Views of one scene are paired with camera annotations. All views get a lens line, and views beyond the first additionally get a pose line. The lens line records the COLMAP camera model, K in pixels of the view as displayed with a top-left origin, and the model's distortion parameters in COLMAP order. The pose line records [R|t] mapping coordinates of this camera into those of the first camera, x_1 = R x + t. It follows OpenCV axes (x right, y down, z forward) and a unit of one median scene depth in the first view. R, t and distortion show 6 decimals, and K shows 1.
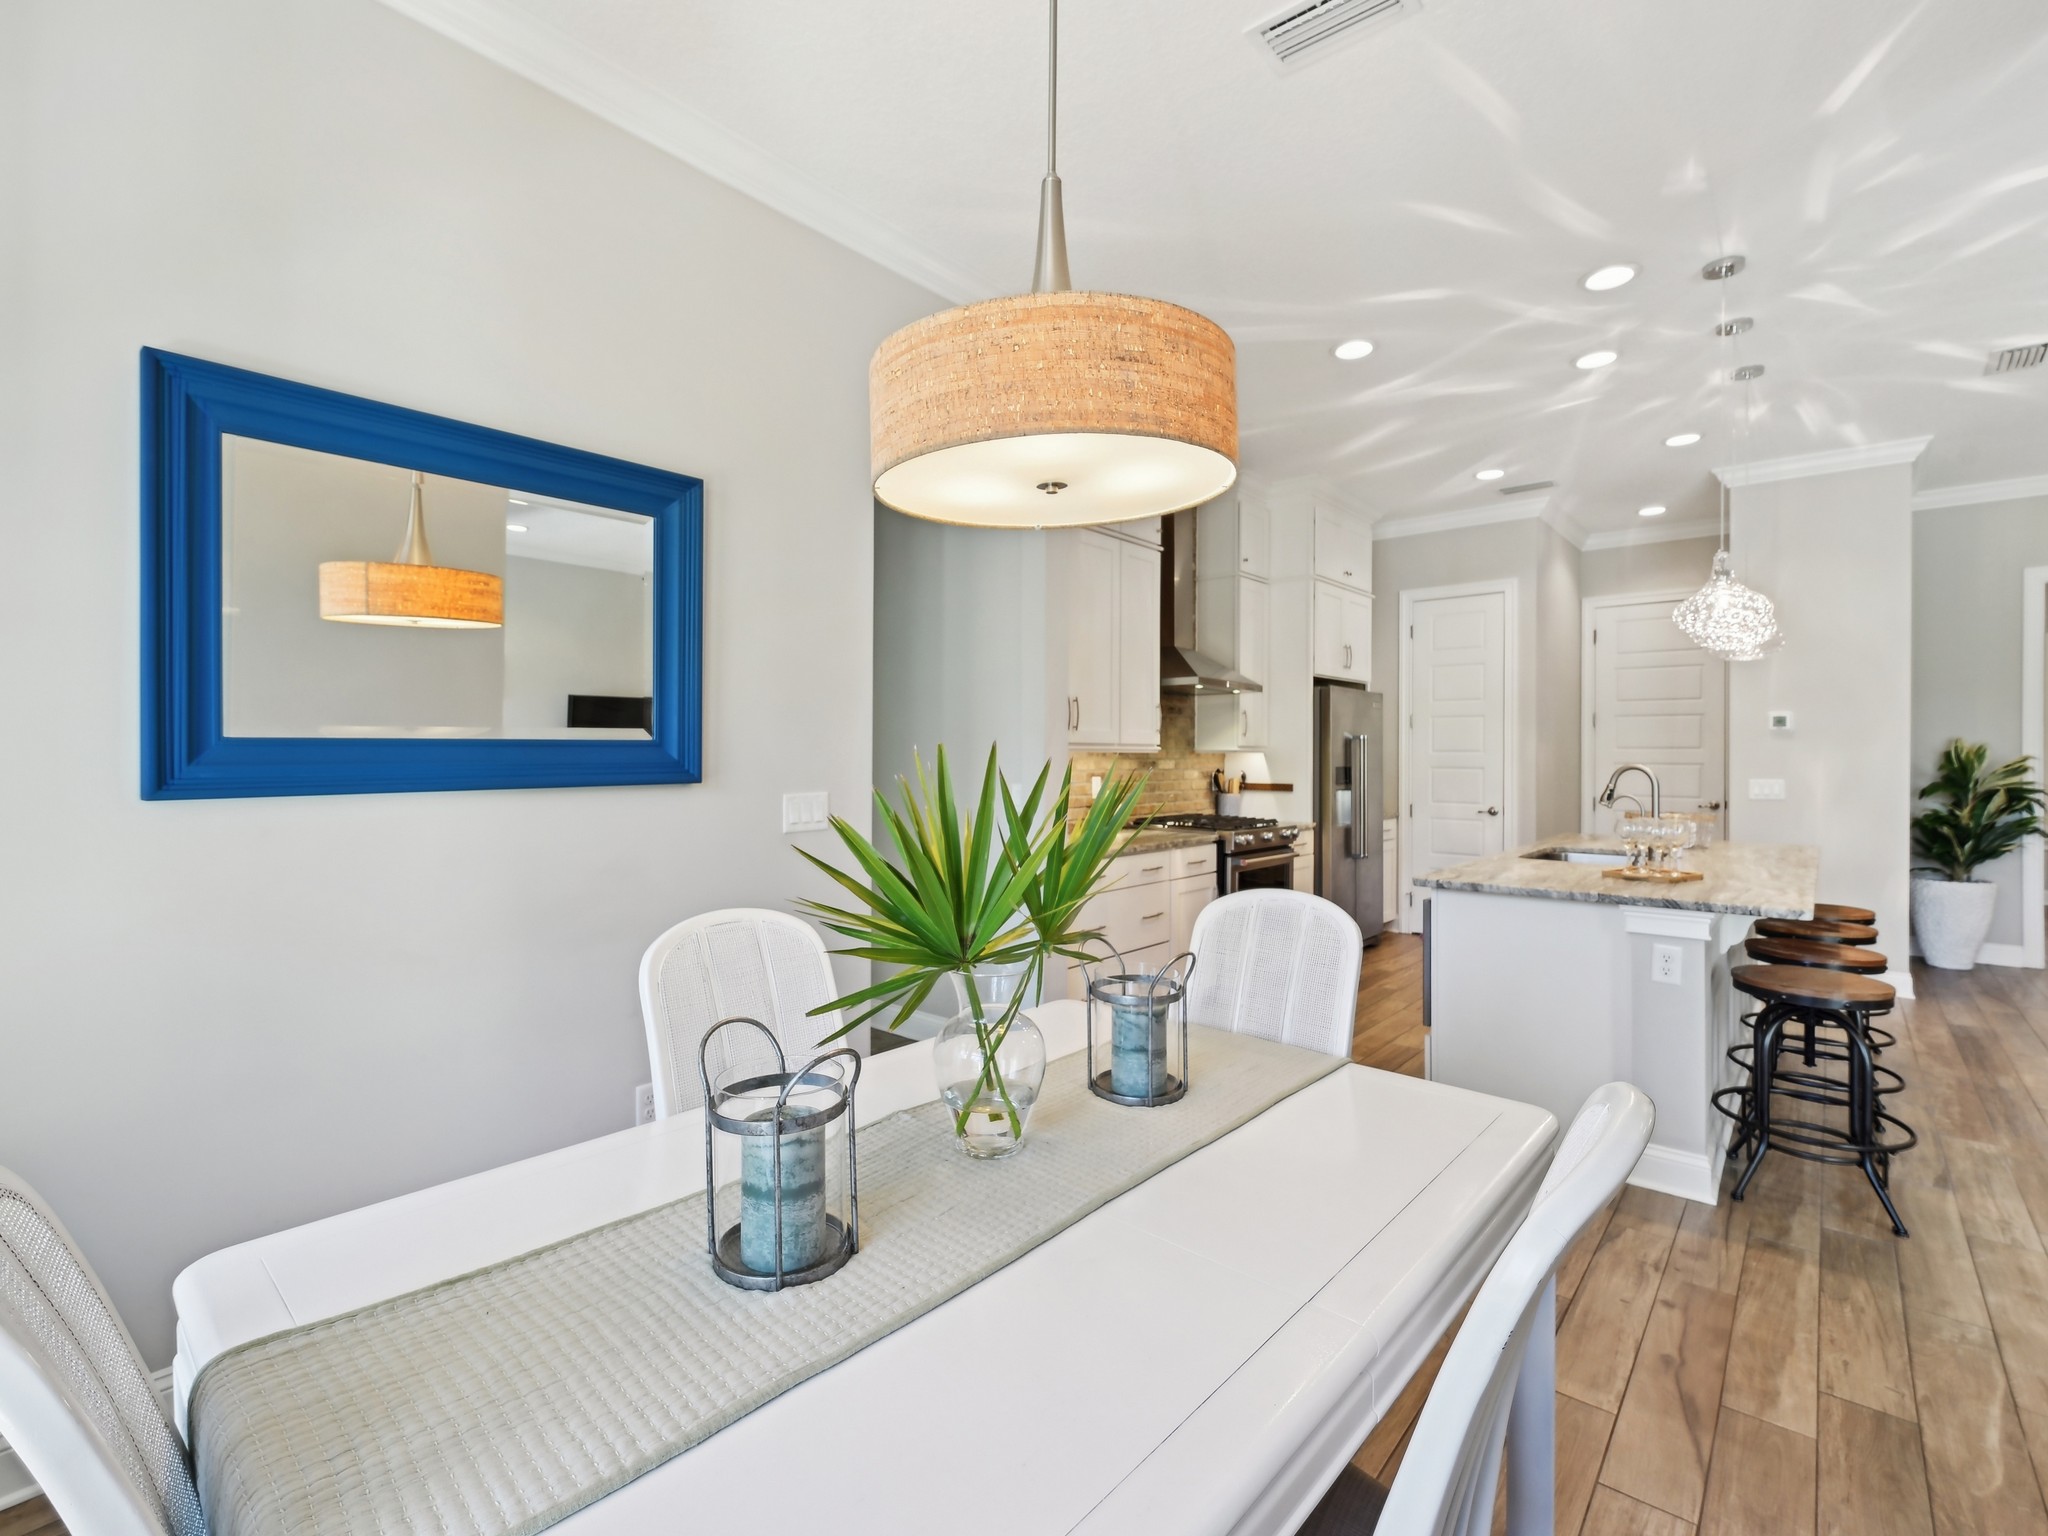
lens RADIAL K [[934.9, 0, 1010.3], [0, 934.9, 755.6], [0, 0, 1]] dist [0.001456, 0.000001]
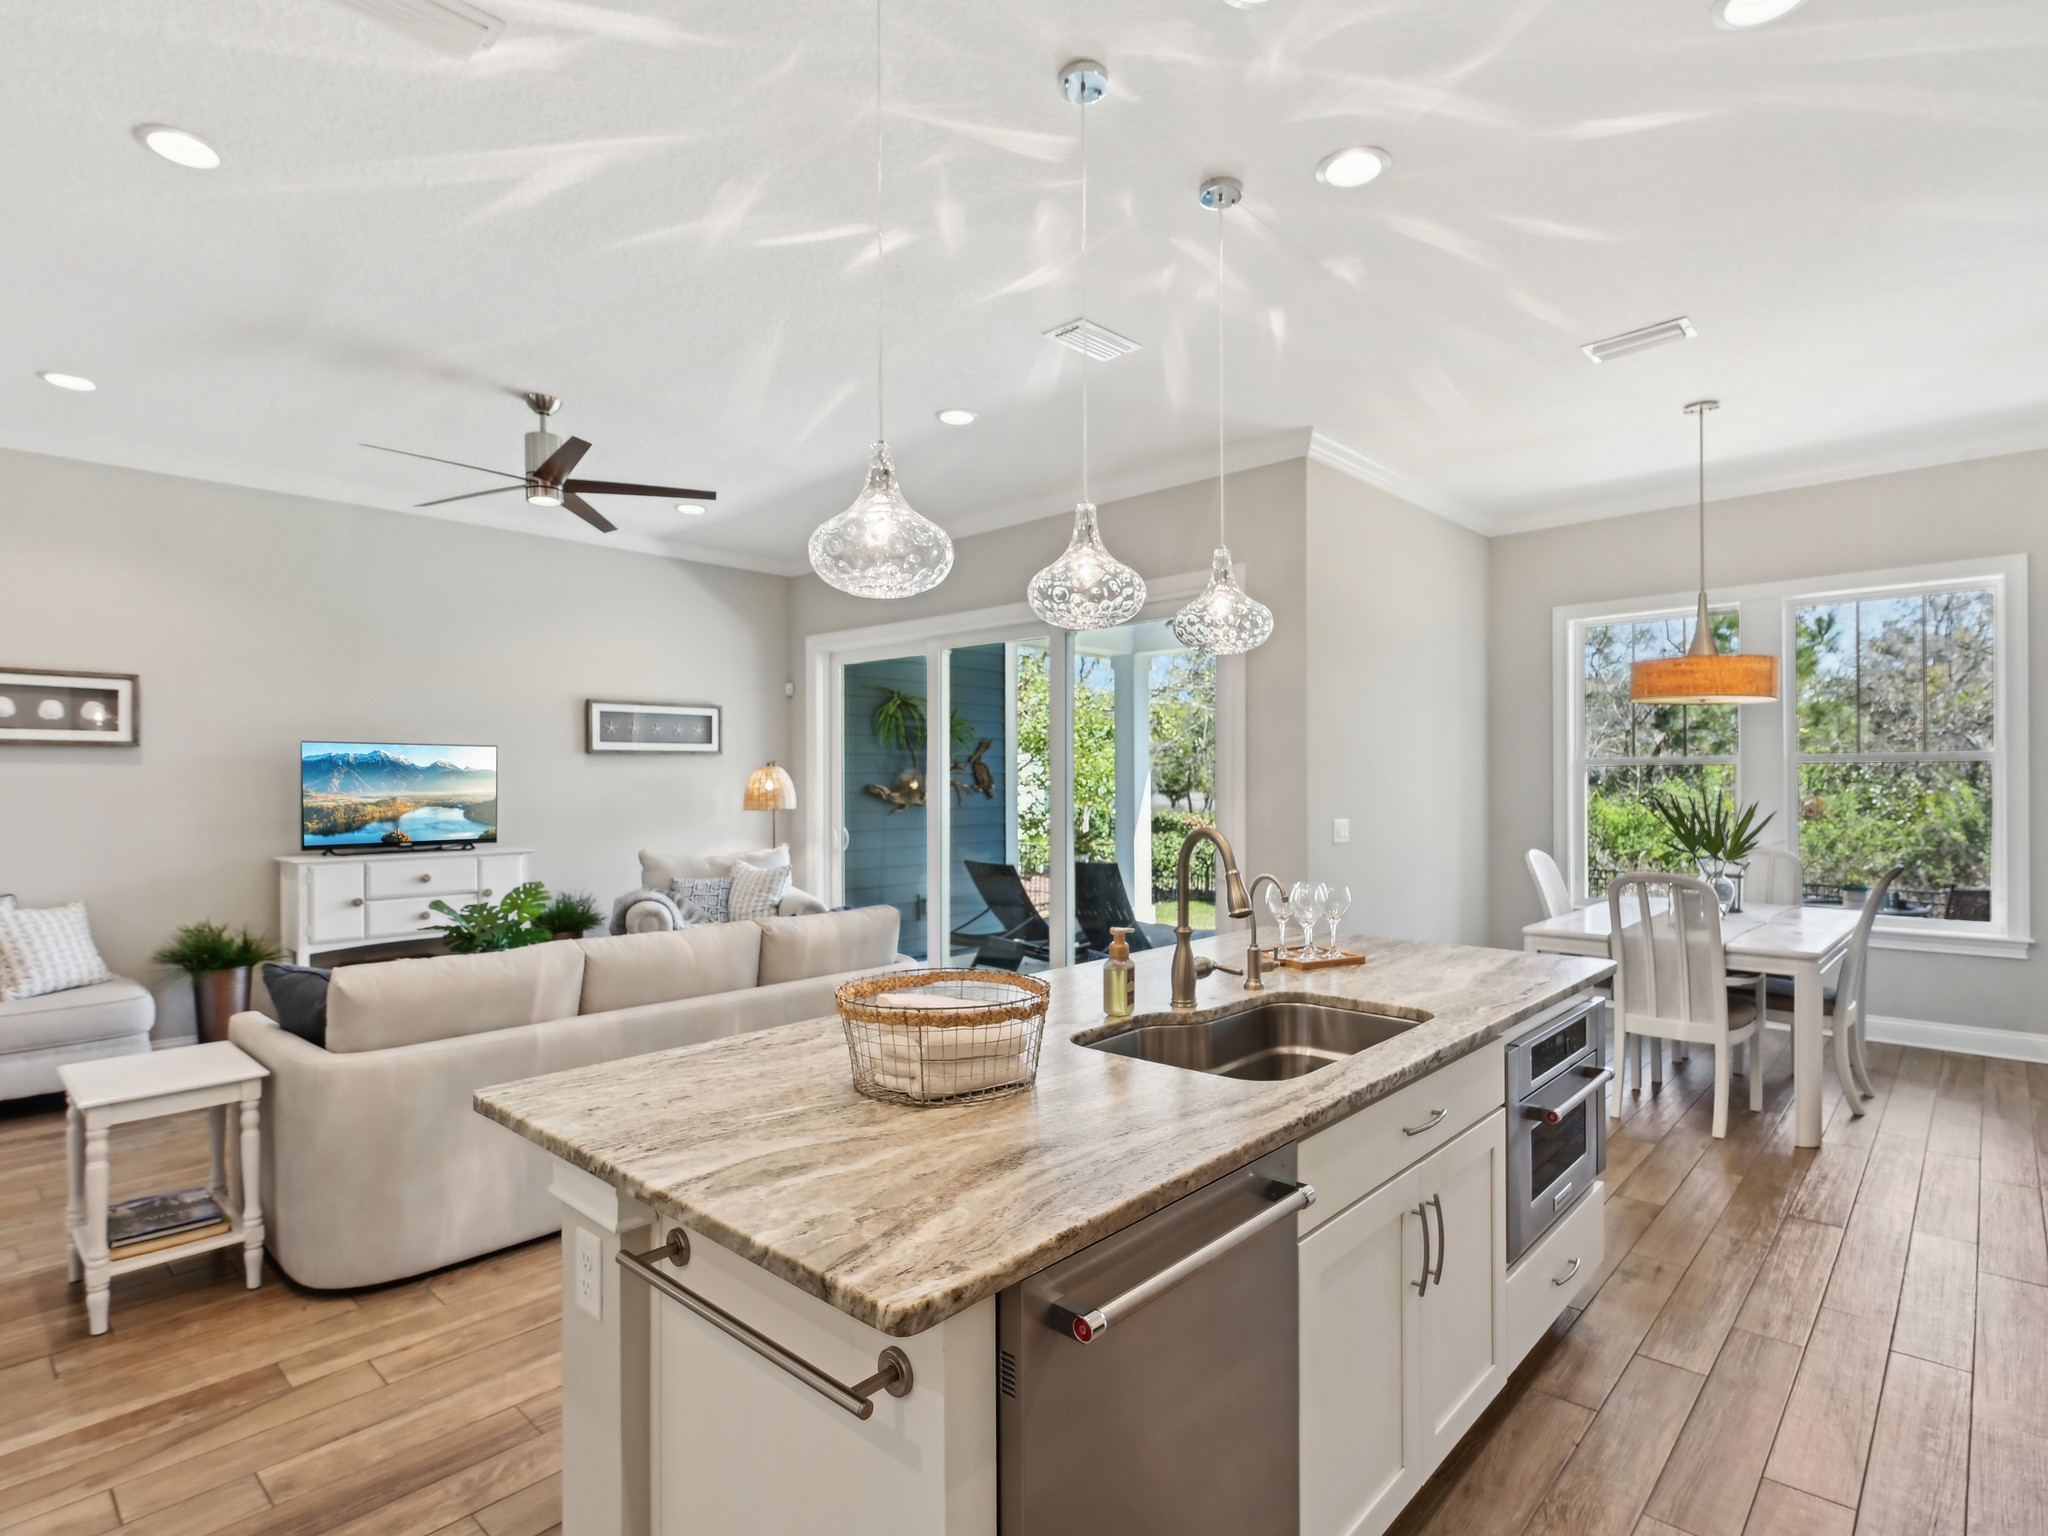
lens RADIAL K [[1051.0, 0, 1030.3], [0, 1051.0, 783.2], [0, 0, 1]] dist [0.002264, -0.001374]
pose [[-0.999745, 0.002381, 0.022444, 0.575839], [0.002423, 0.999995, 0.001819, -0.011881], [-0.022440, 0.001873, -0.999746, 1.209087]]
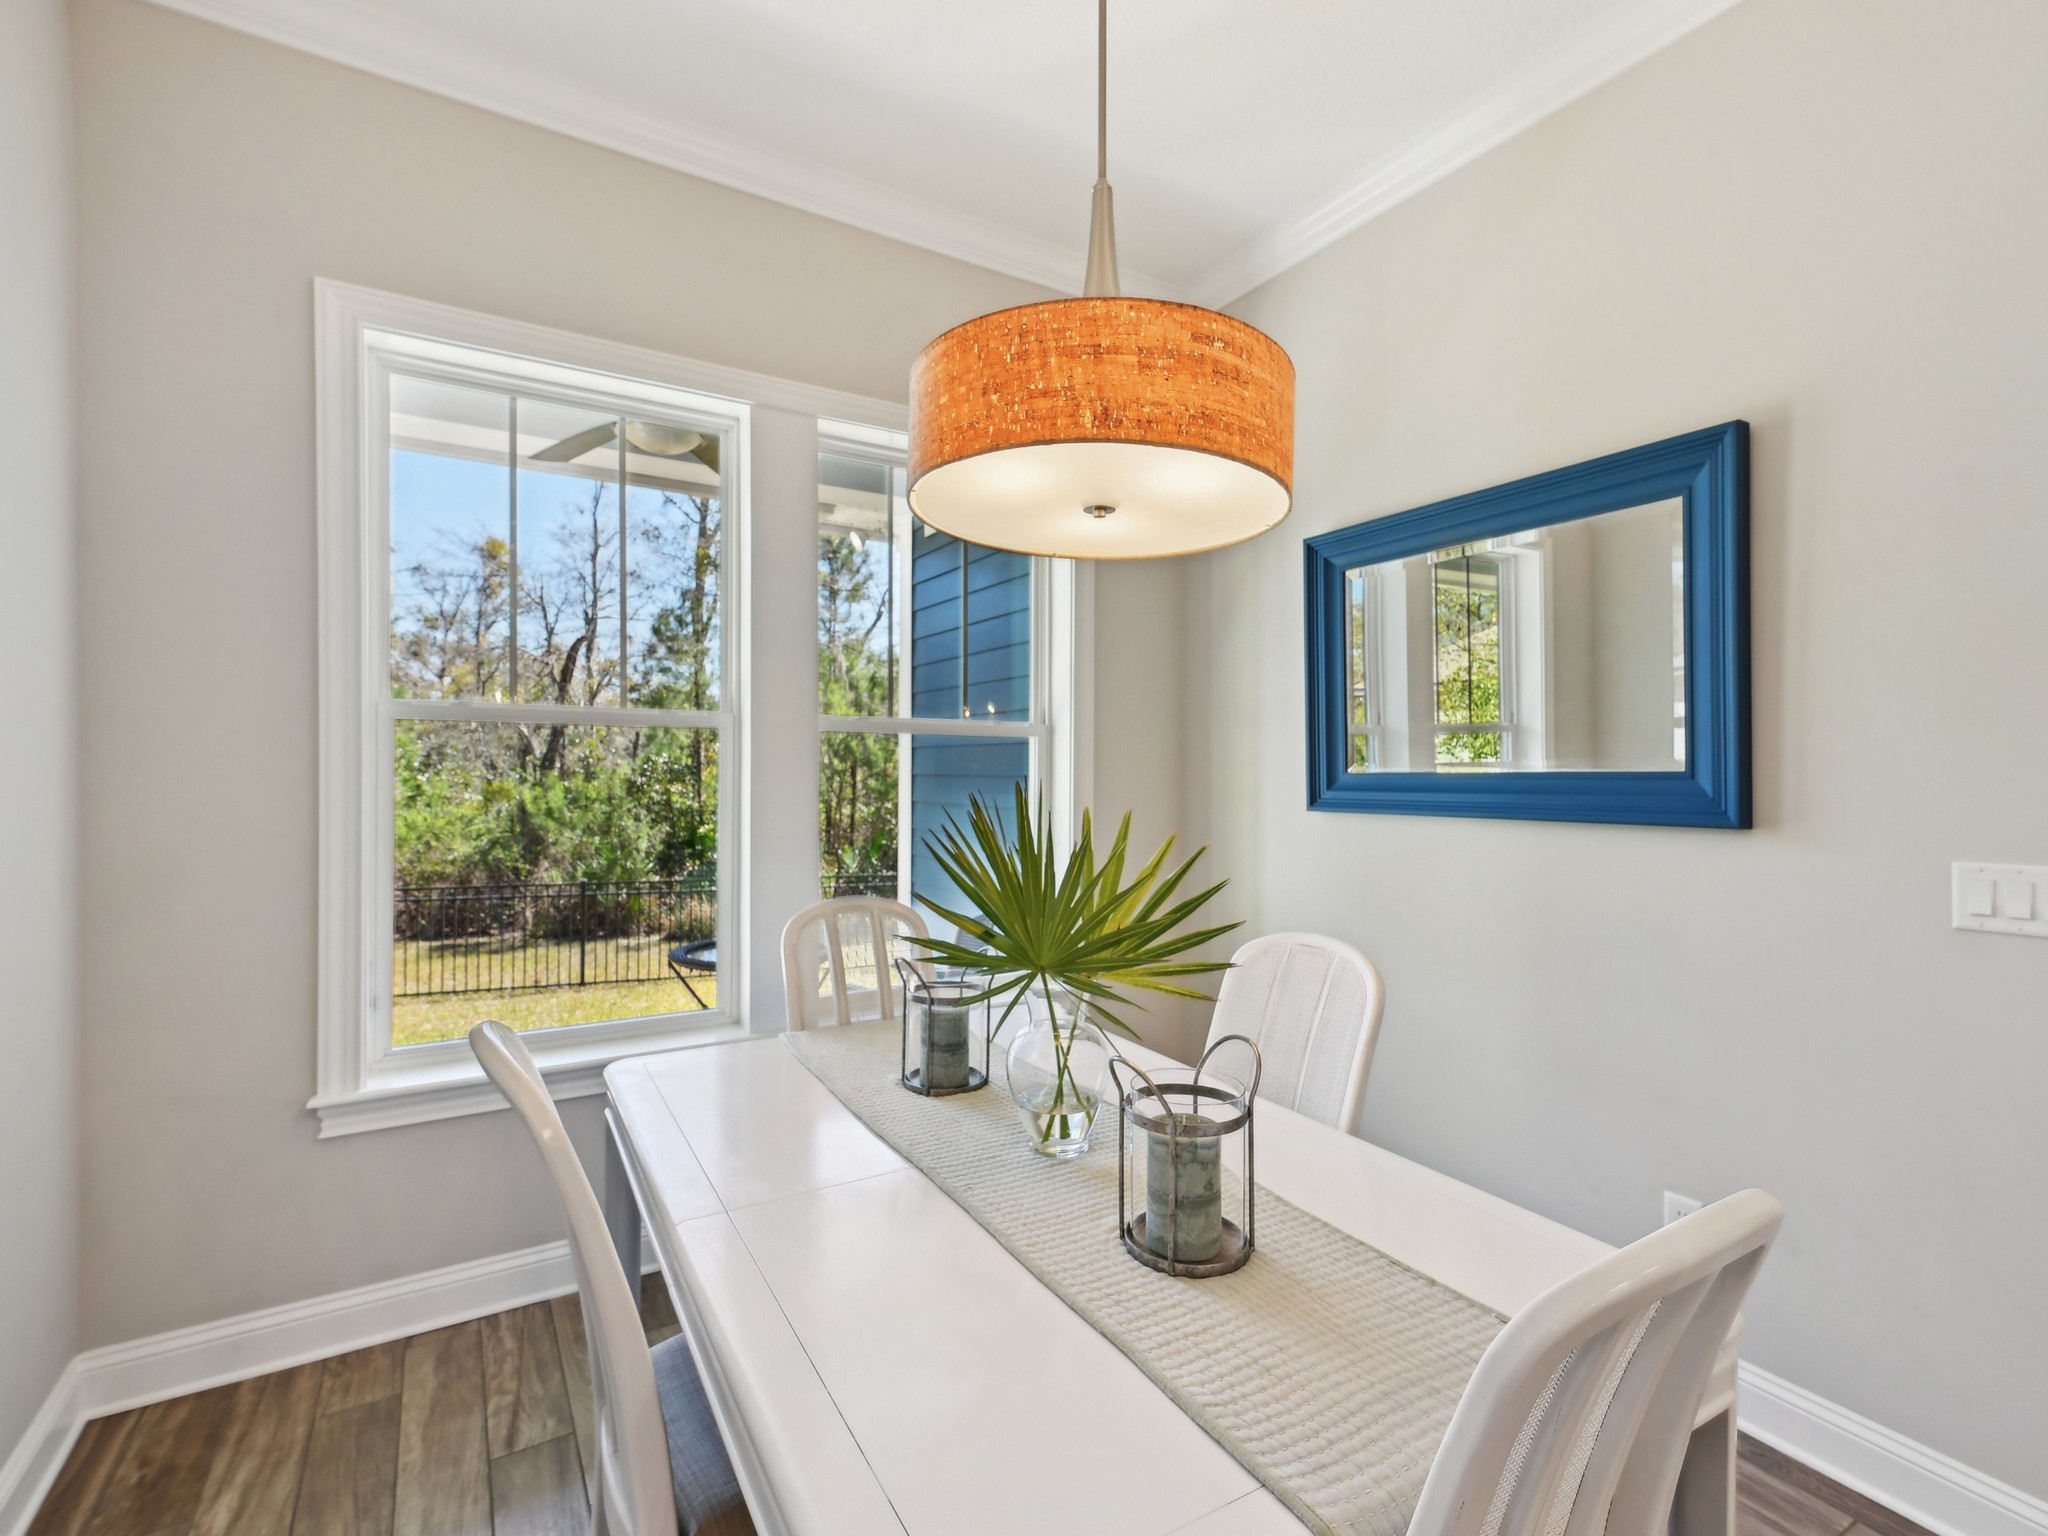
lens RADIAL K [[965.0, 0, 1035.1], [0, 965.0, 780.0], [0, 0, 1]] dist [0.001494, 0.000129]
pose [[-0.293589, 0.003721, -0.955924, 0.284425], [-0.008571, 0.999942, 0.006525, -0.004762], [0.955893, 0.010109, -0.293541, 0.347773]]
